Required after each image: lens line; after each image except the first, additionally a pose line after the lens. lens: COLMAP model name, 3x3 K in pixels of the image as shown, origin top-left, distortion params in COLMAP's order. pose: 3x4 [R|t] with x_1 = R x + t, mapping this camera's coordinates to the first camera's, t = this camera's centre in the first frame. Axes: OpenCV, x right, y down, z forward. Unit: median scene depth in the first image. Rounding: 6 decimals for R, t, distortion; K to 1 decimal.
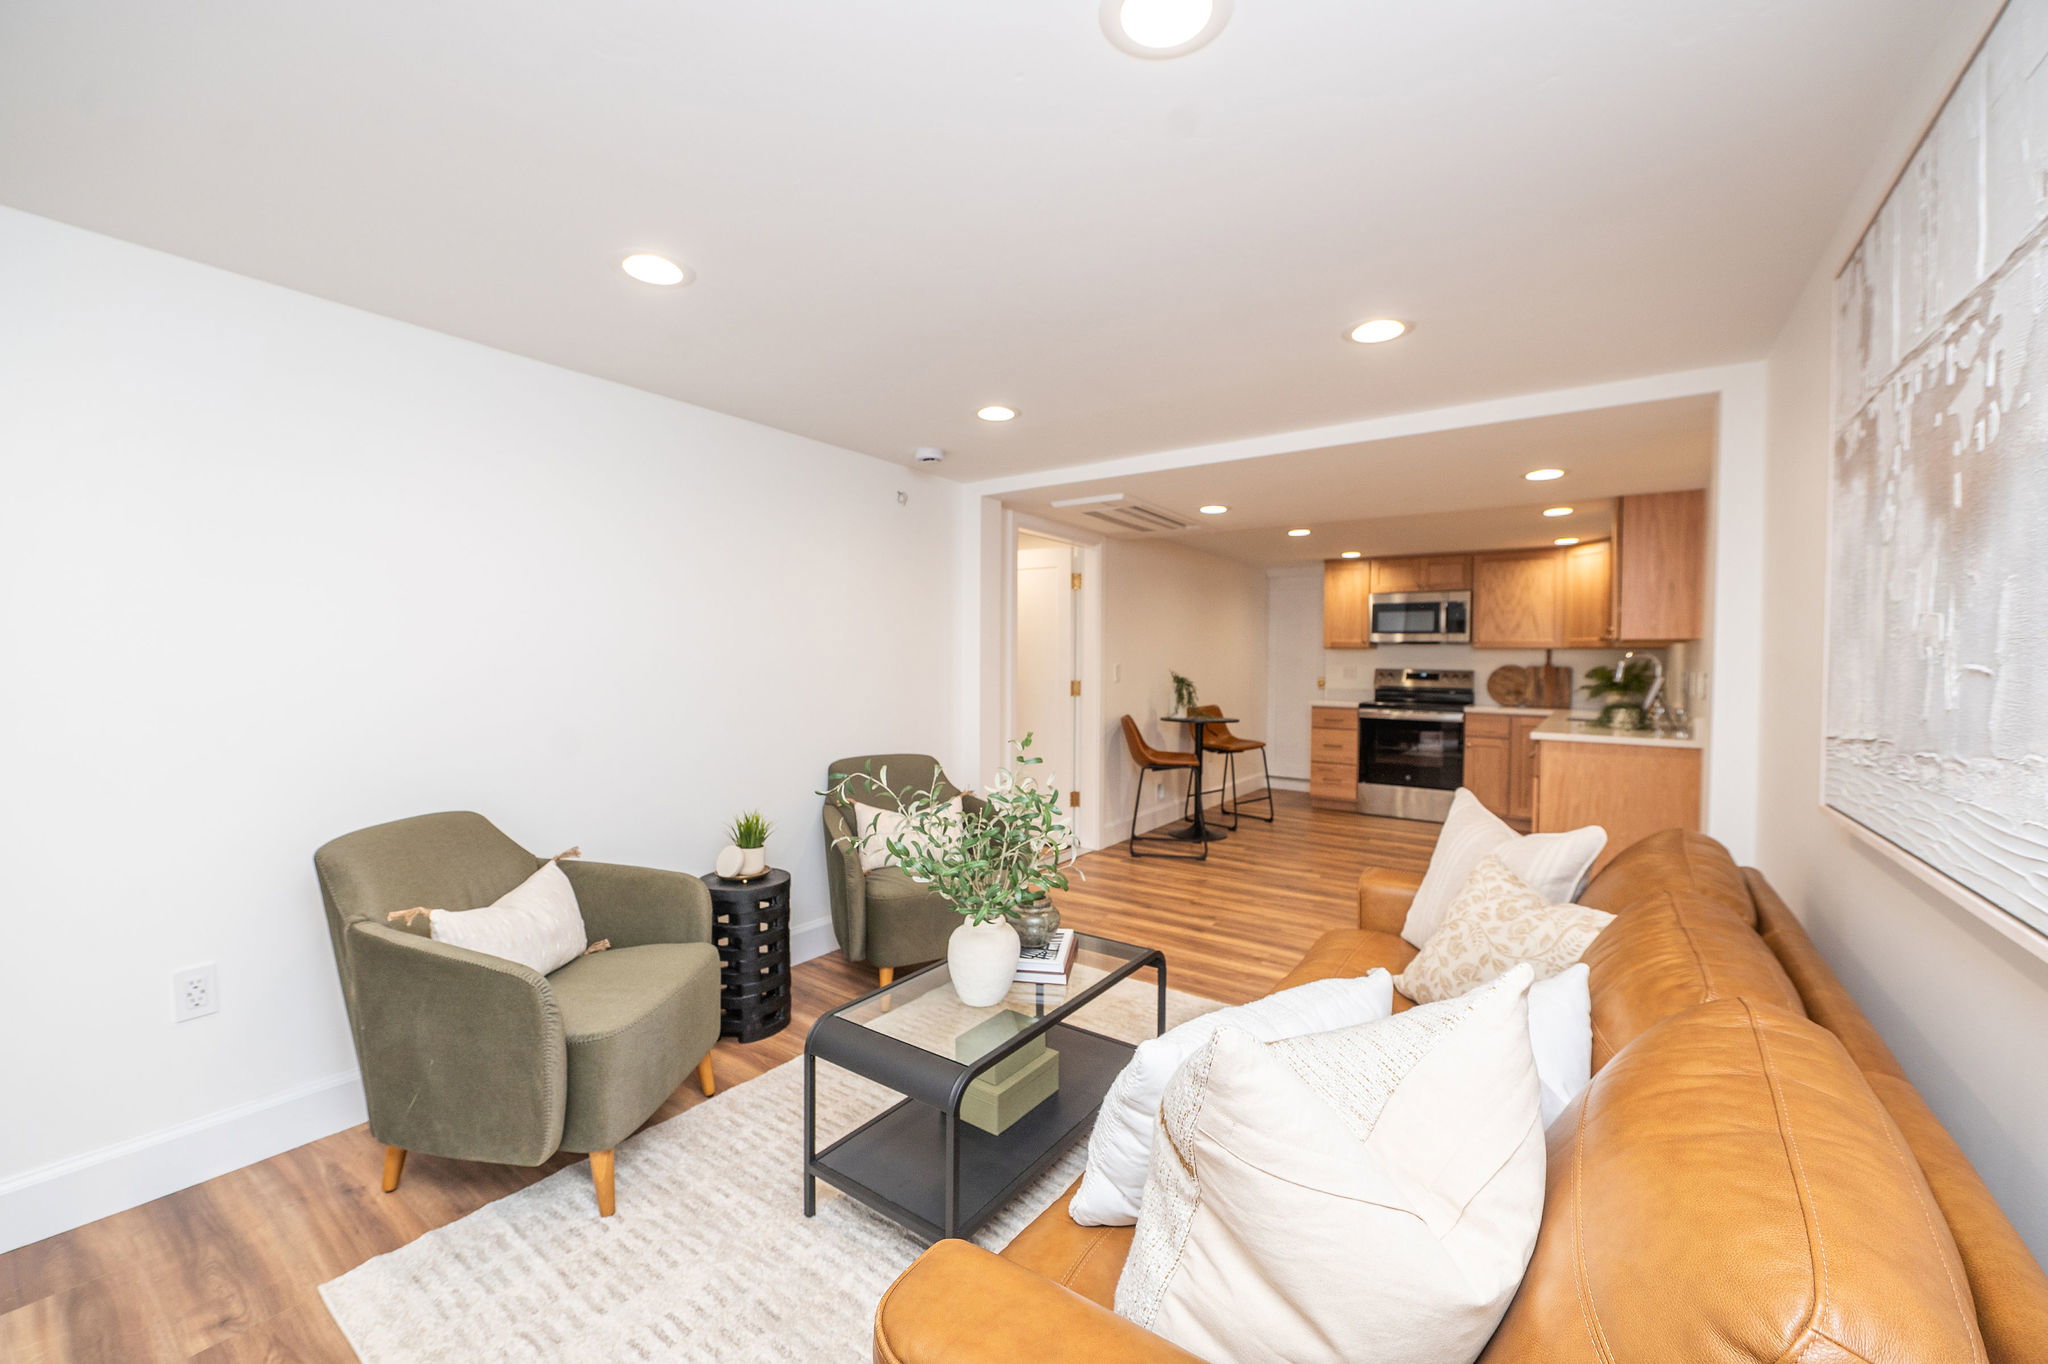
lens RADIAL K [[821.3, 0, 1024.0], [0, 821.3, 682.0], [0, 0, 1]] dist [-0.000058, -0.000012]
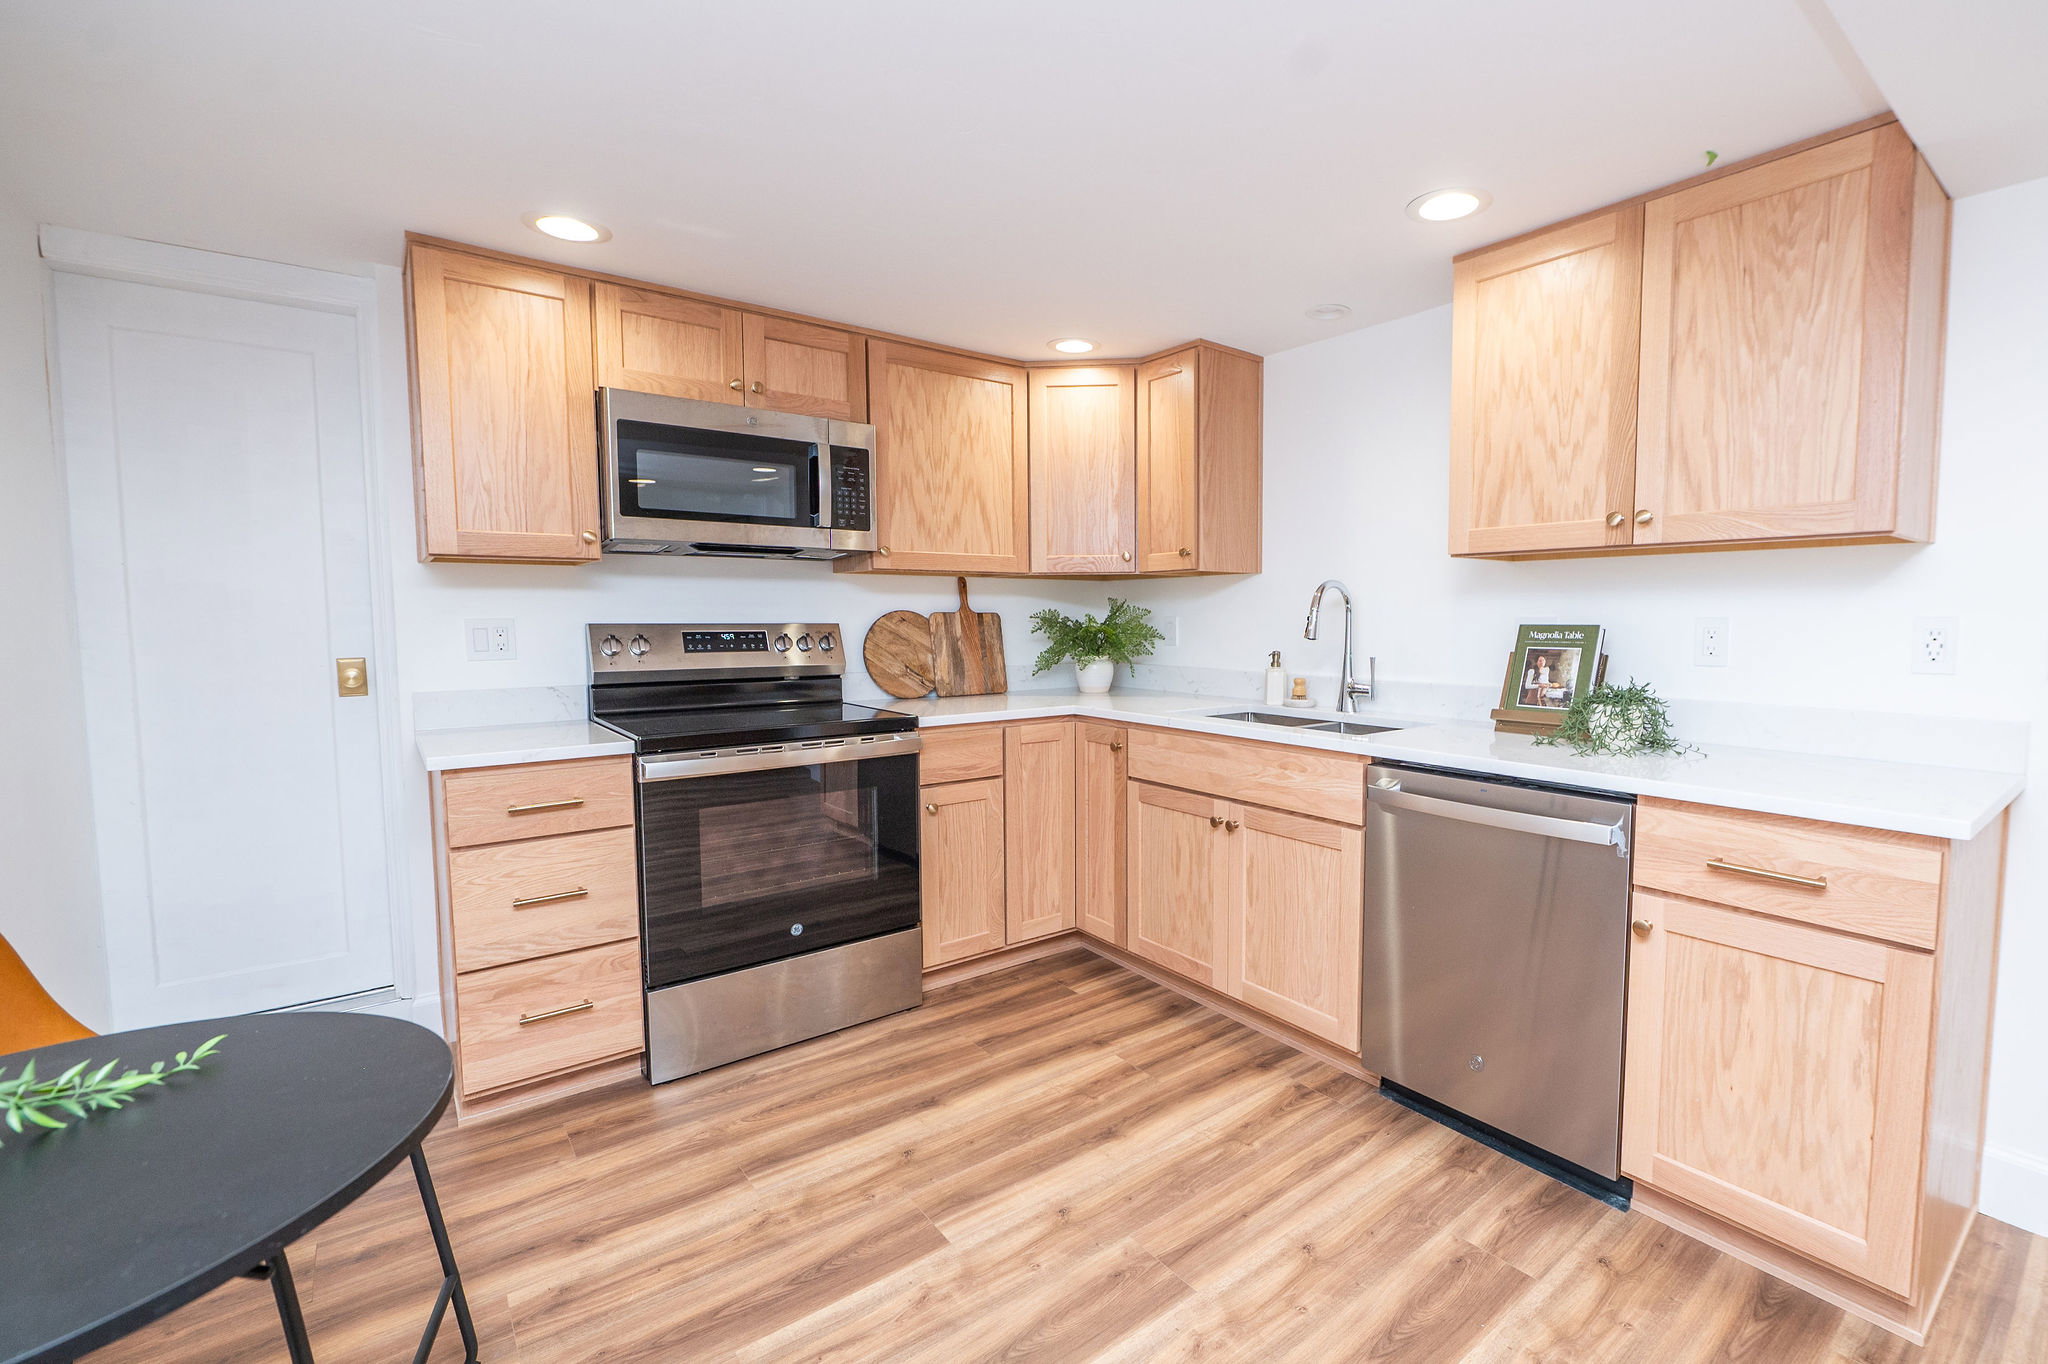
lens RADIAL K [[856.2, 0, 1024.0], [0, 856.2, 682.0], [0, 0, 1]] dist [-0.000512, -0.000048]
pose [[0.313791, -0.083354, 0.945826, 0.159424], [0.030830, 0.996508, 0.077592, -0.015708], [-0.948992, 0.004812, 0.315265, 0.801246]]
